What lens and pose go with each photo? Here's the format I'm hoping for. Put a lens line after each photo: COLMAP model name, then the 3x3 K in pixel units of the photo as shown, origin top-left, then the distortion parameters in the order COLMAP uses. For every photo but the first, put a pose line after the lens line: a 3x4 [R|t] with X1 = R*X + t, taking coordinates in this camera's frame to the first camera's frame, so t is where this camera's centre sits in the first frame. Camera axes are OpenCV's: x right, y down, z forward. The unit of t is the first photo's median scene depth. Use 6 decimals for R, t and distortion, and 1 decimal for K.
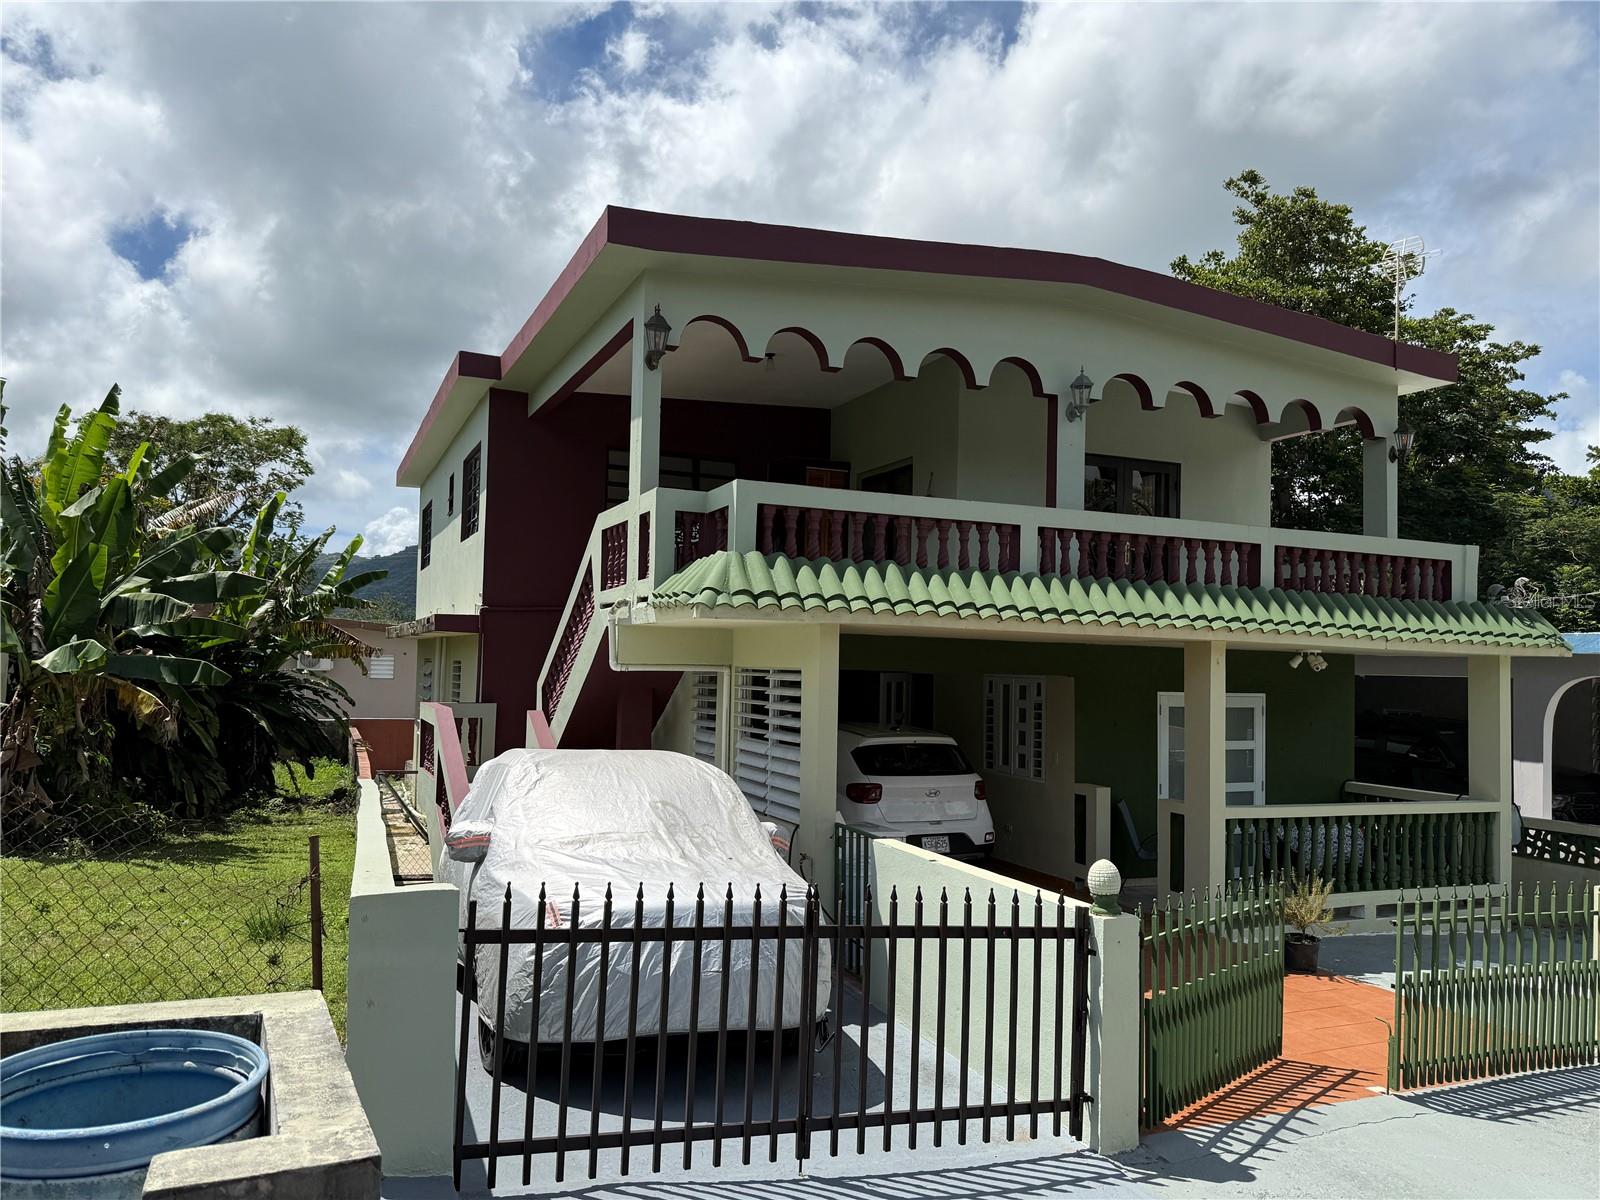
lens RADIAL K [[1181.4, 0, 800.0], [0, 1181.4, 600.0], [0, 0, 1]] dist [-0.003439, -0.000911]
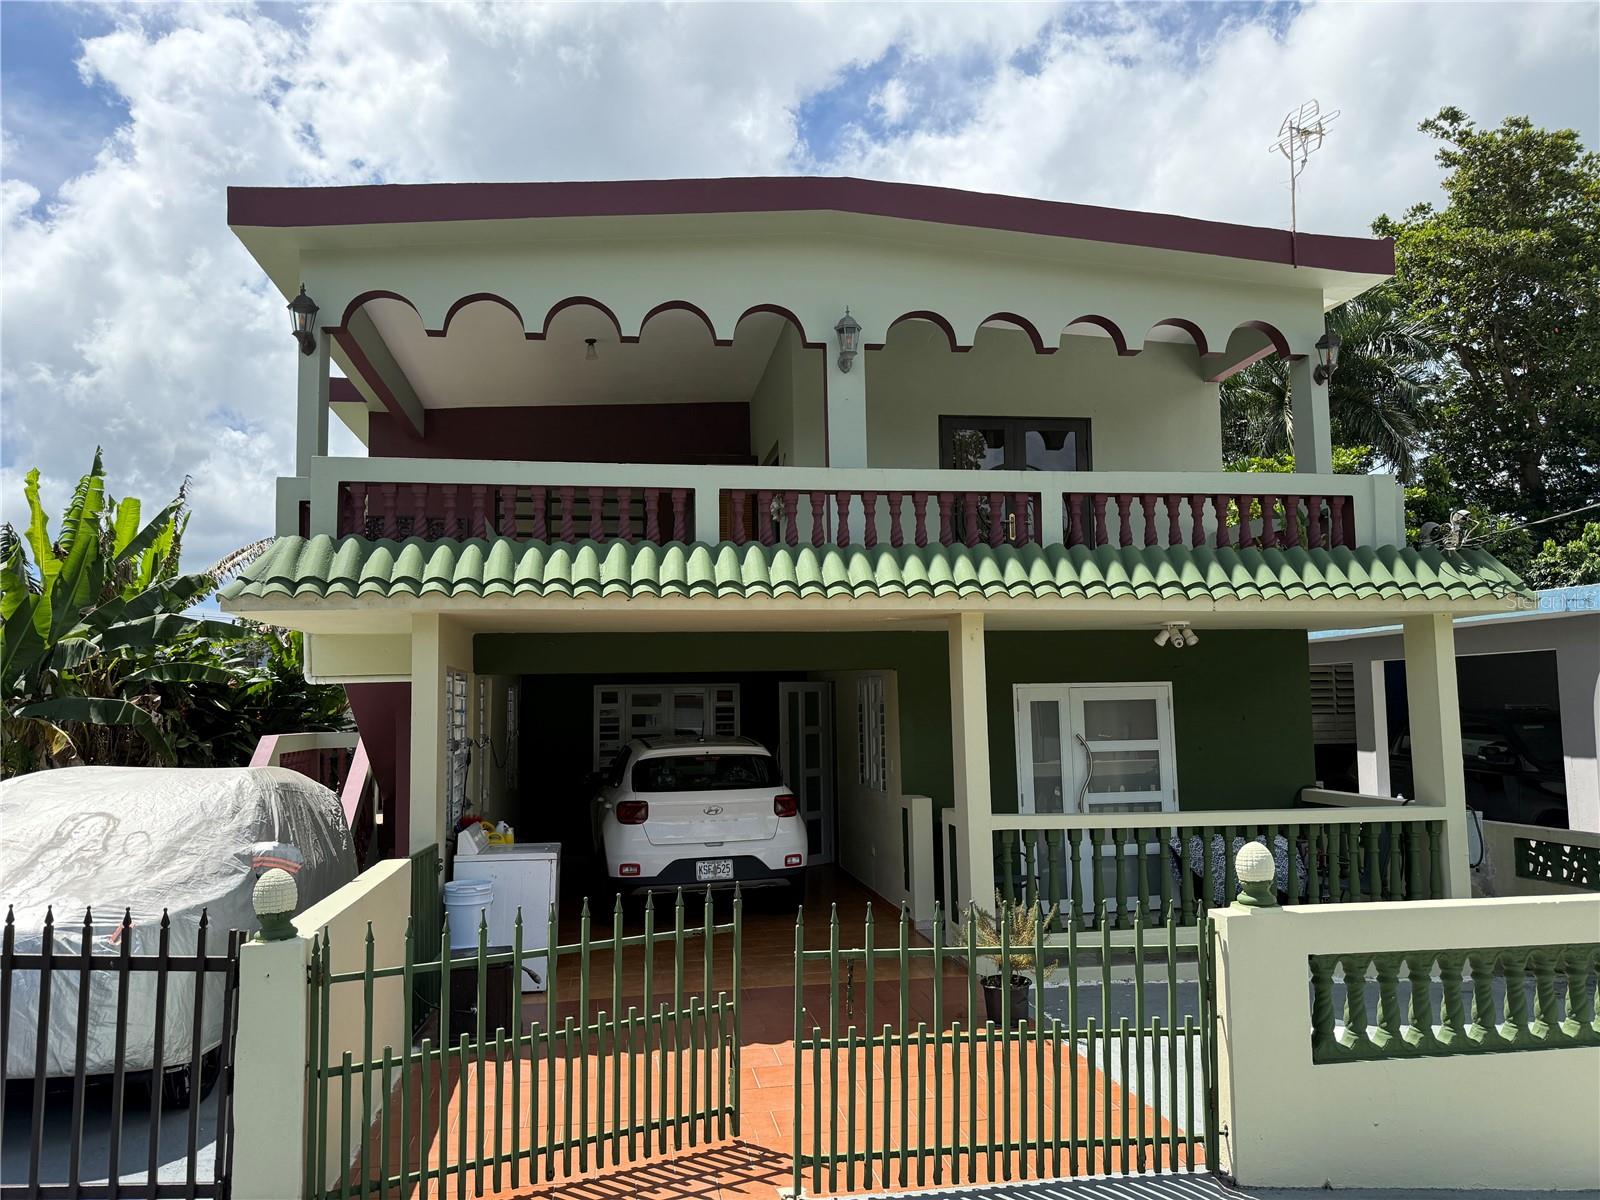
lens RADIAL K [[1133.0, 0, 800.0], [0, 1133.0, 600.0], [0, 0, 1]] dist [-0.044952, -0.001978]
pose [[0.960162, -0.052145, -0.274536, 0.348175], [0.047237, 0.998584, -0.024463, 0.029720], [0.275423, 0.010520, 0.961266, 0.159574]]
